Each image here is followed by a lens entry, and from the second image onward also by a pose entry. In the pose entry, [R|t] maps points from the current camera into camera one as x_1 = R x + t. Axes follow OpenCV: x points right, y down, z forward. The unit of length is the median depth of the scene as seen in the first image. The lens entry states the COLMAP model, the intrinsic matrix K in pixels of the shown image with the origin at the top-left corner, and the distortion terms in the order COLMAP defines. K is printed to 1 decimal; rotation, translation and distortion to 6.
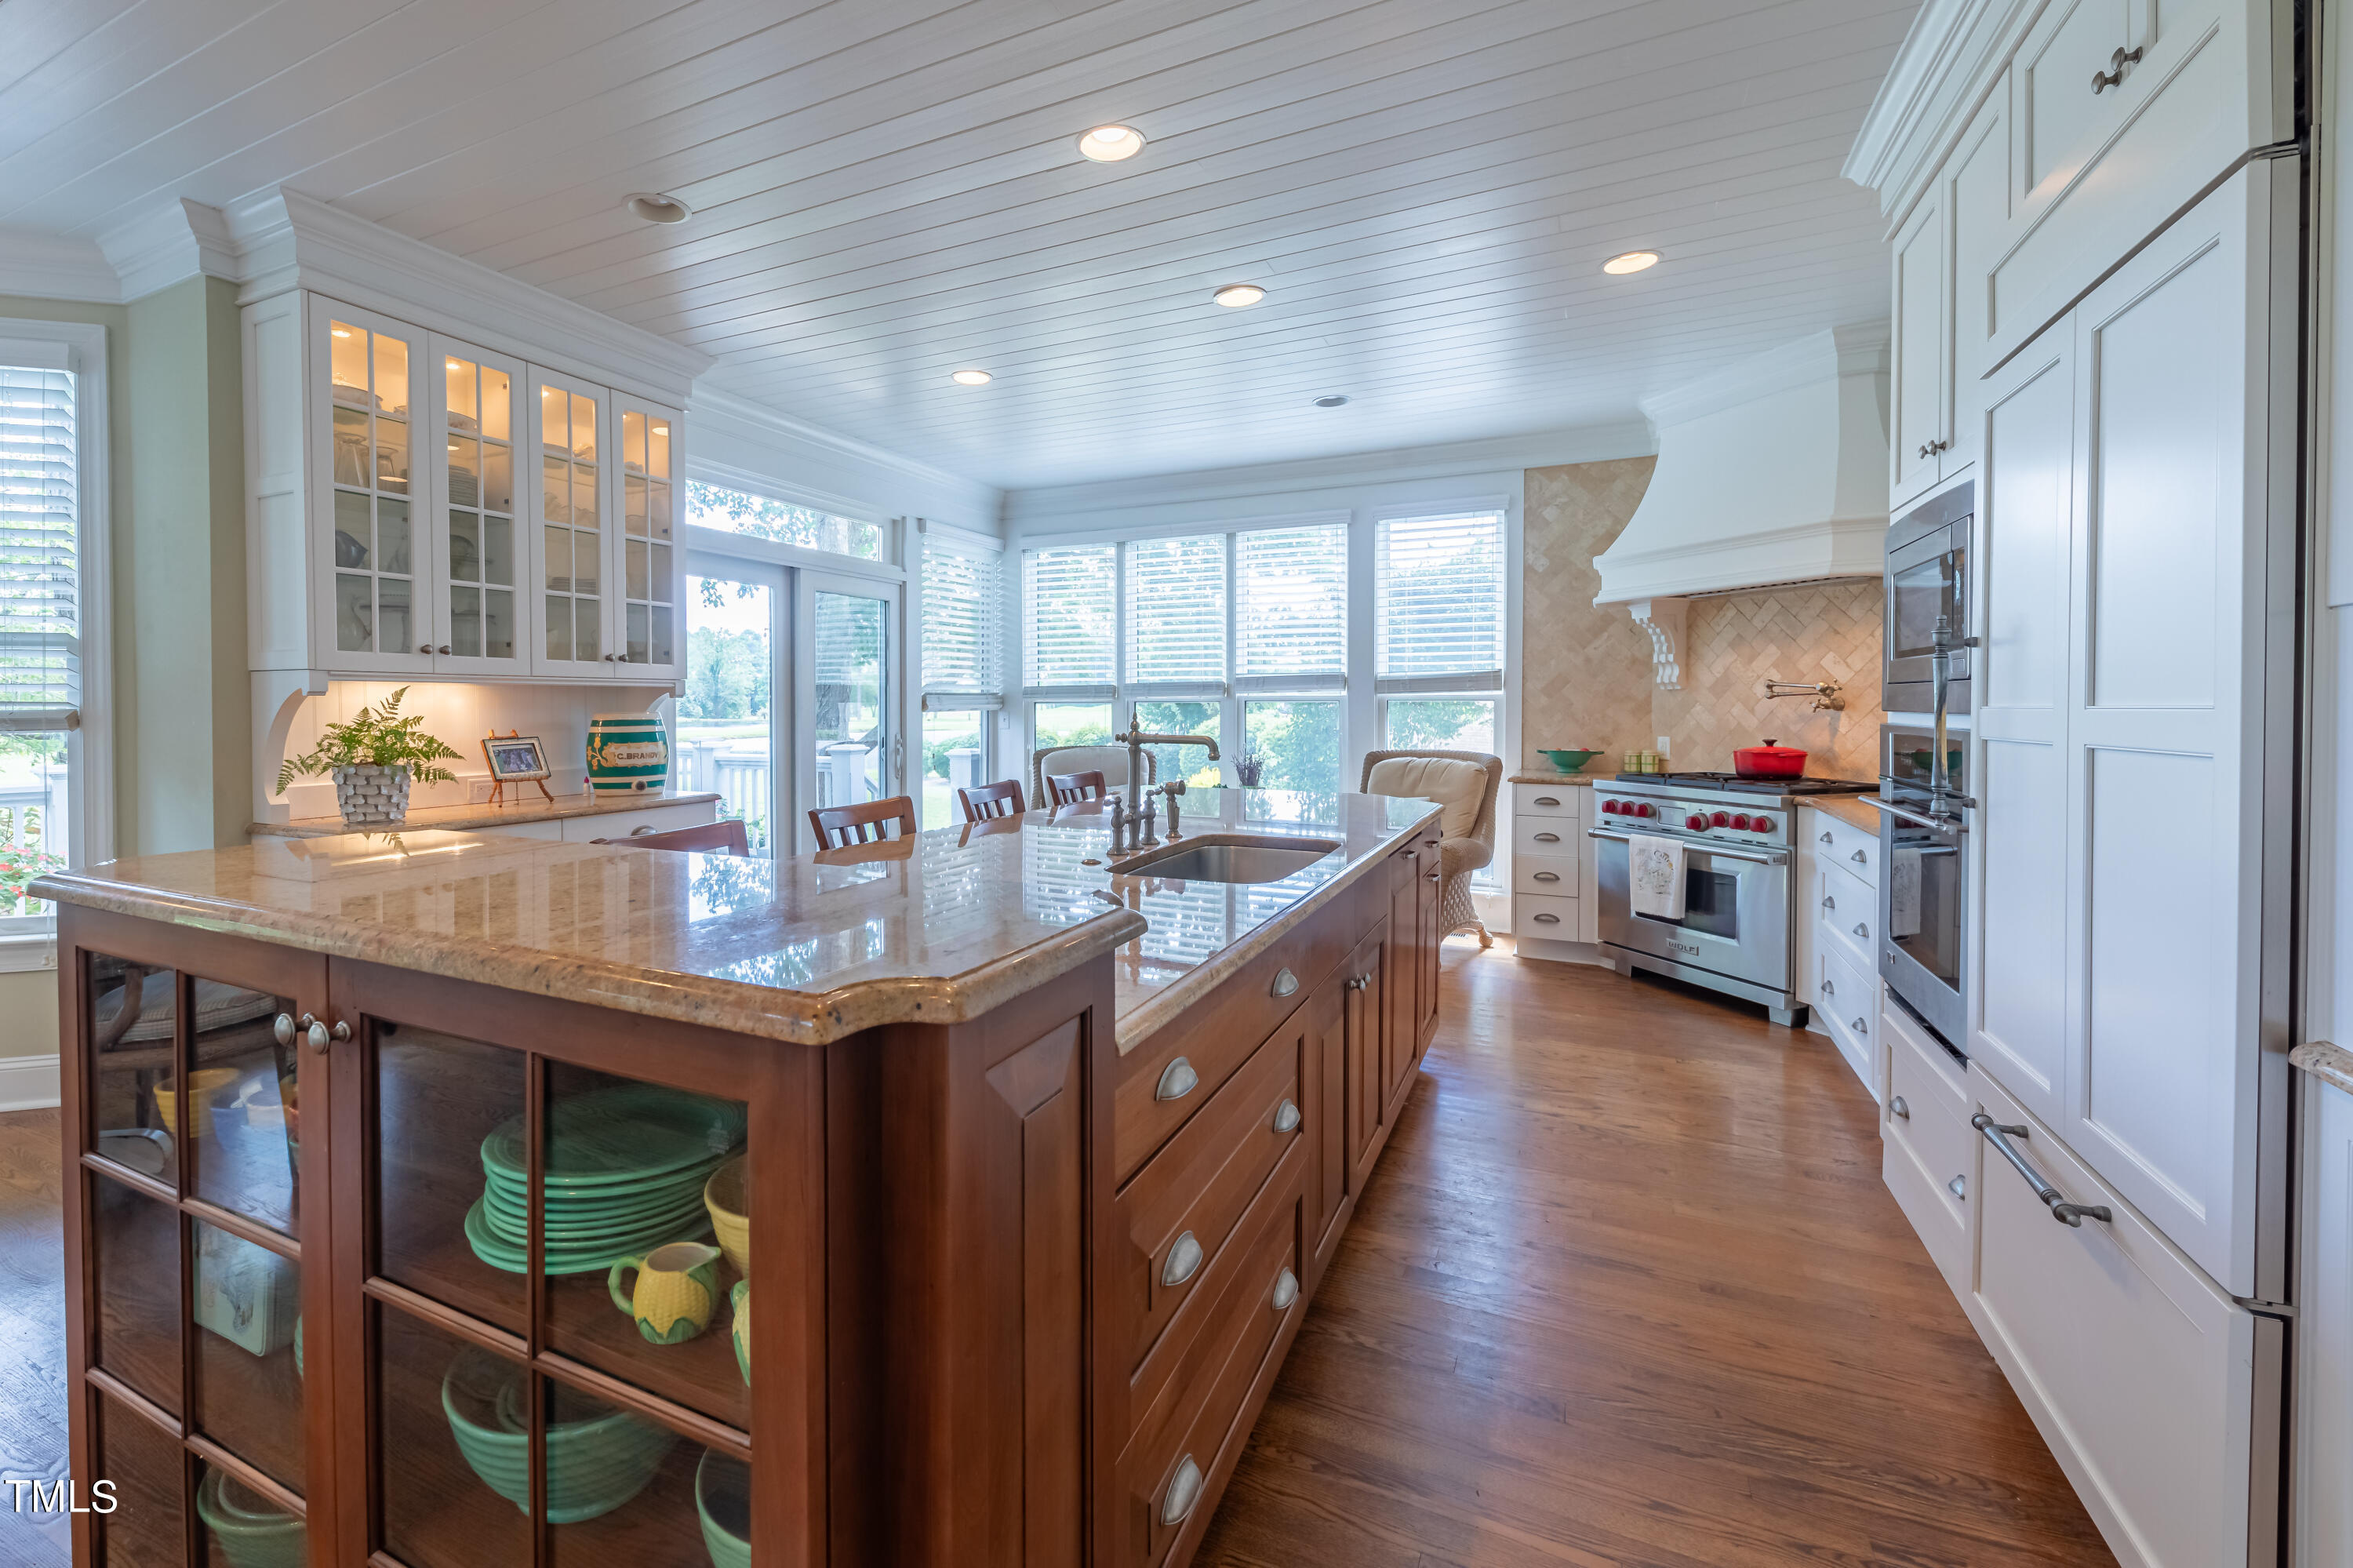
lens RADIAL K [[1014.0, 0, 1053.6], [0, 1014.0, 725.3], [0, 0, 1]] dist [-0.001147, -0.000211]
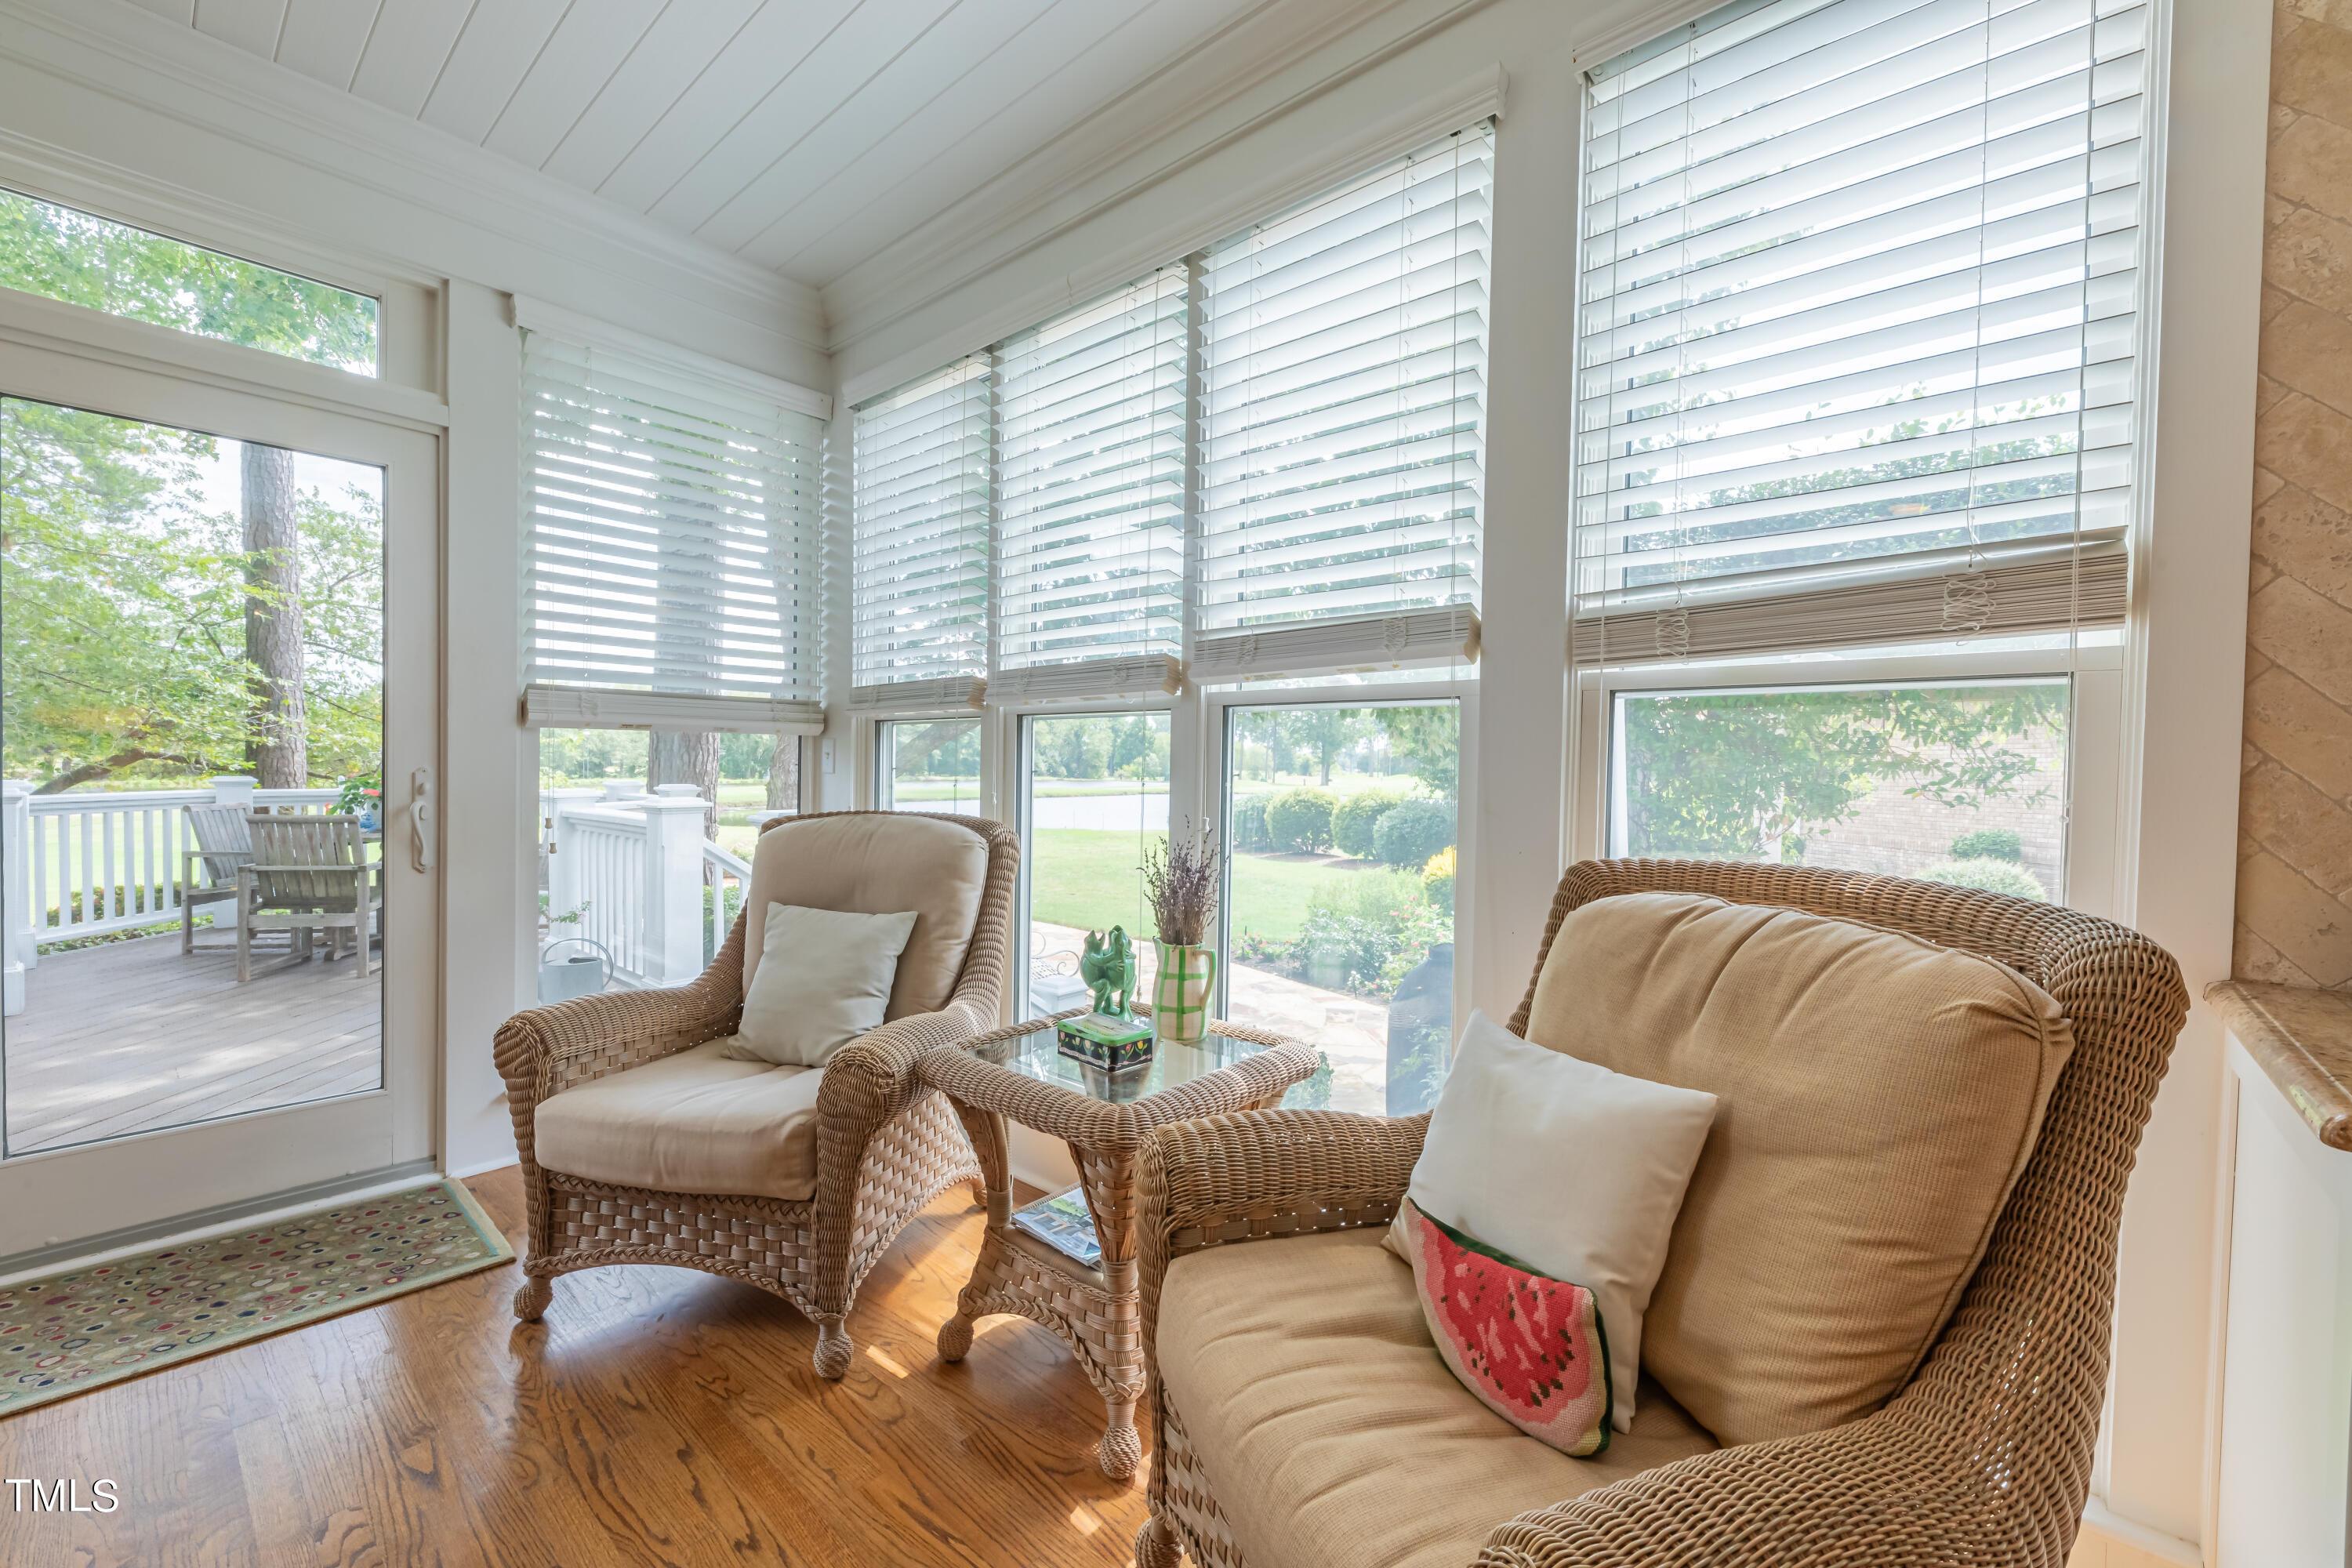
lens RADIAL K [[960.0, 0, 1164.4], [0, 960.0, 796.7], [0, 0, 1]] dist [-0.003042, -0.000206]
pose [[0.963181, 0.029959, -0.267180, 0.383960], [-0.028574, 0.999551, 0.009068, 0.010018], [0.267331, -0.001100, 0.963604, 0.958015]]
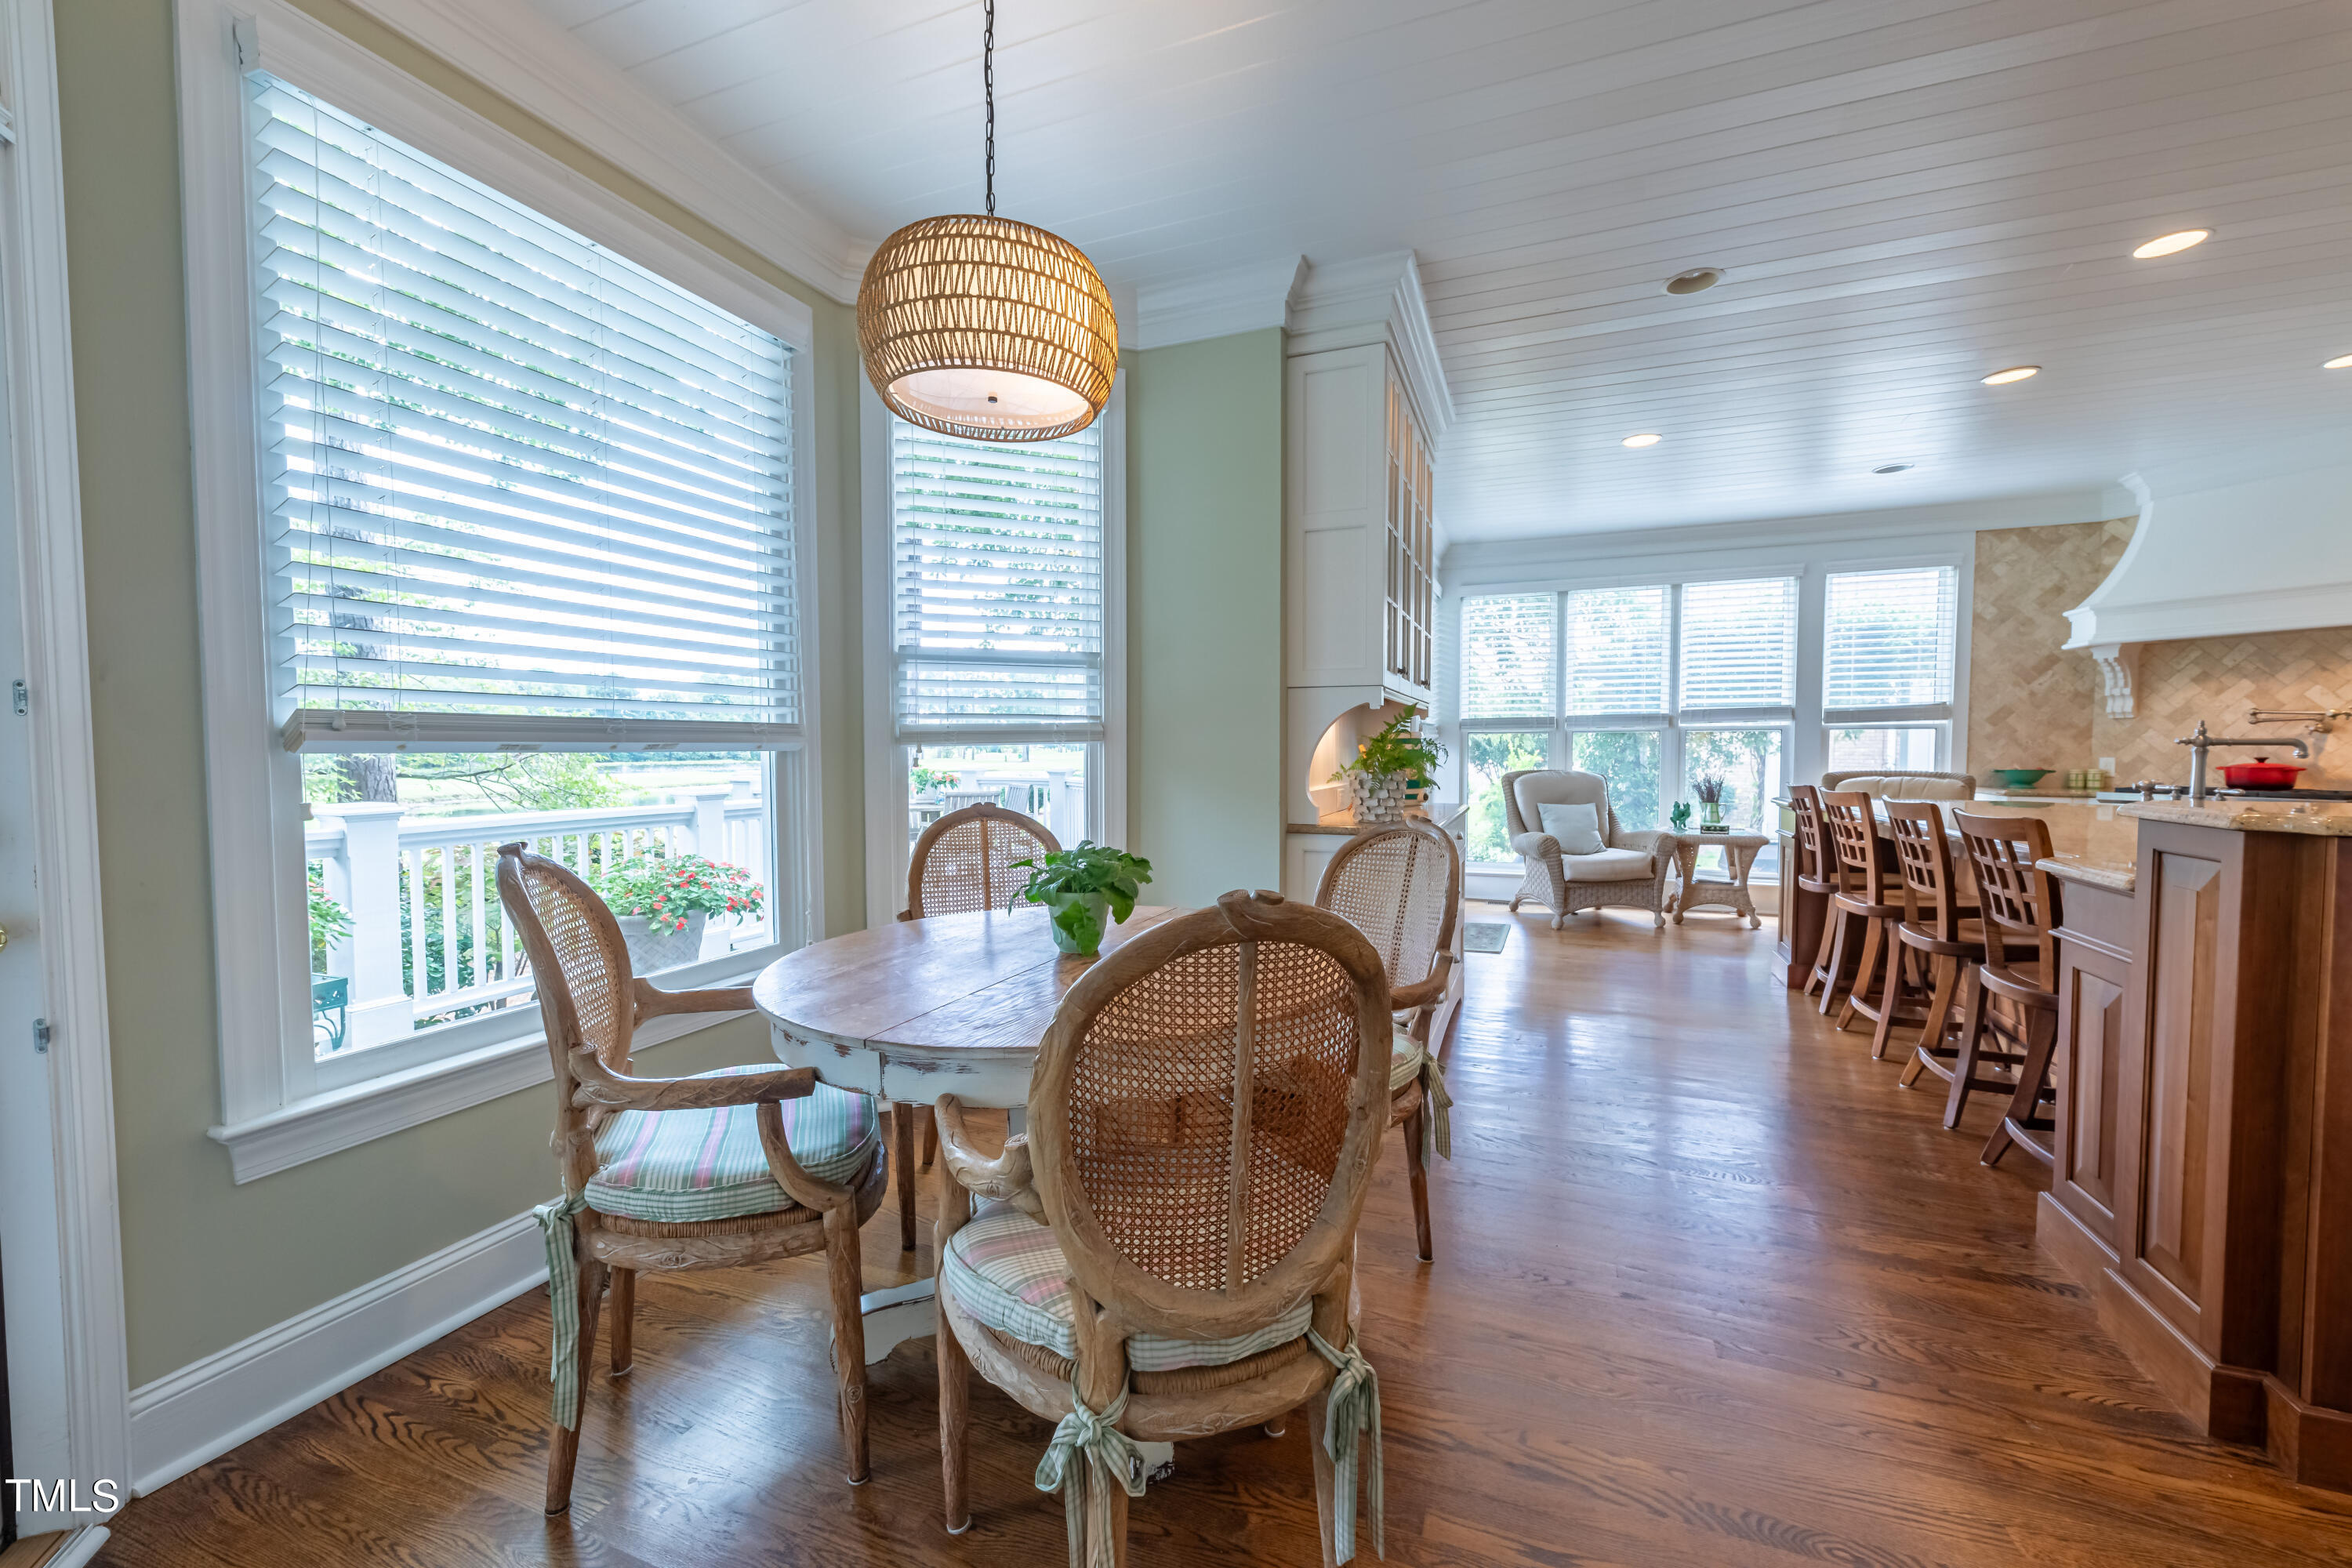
lens RADIAL K [[938.8, 0, 1160.2], [0, 938.8, 788.7], [0, 0, 1]] dist [0.005651, -0.002564]
pose [[0.996034, -0.004538, 0.088856, -0.729823], [0.002549, 0.999744, 0.022491, 0.023753], [-0.088936, -0.022175, 0.995790, -0.011454]]
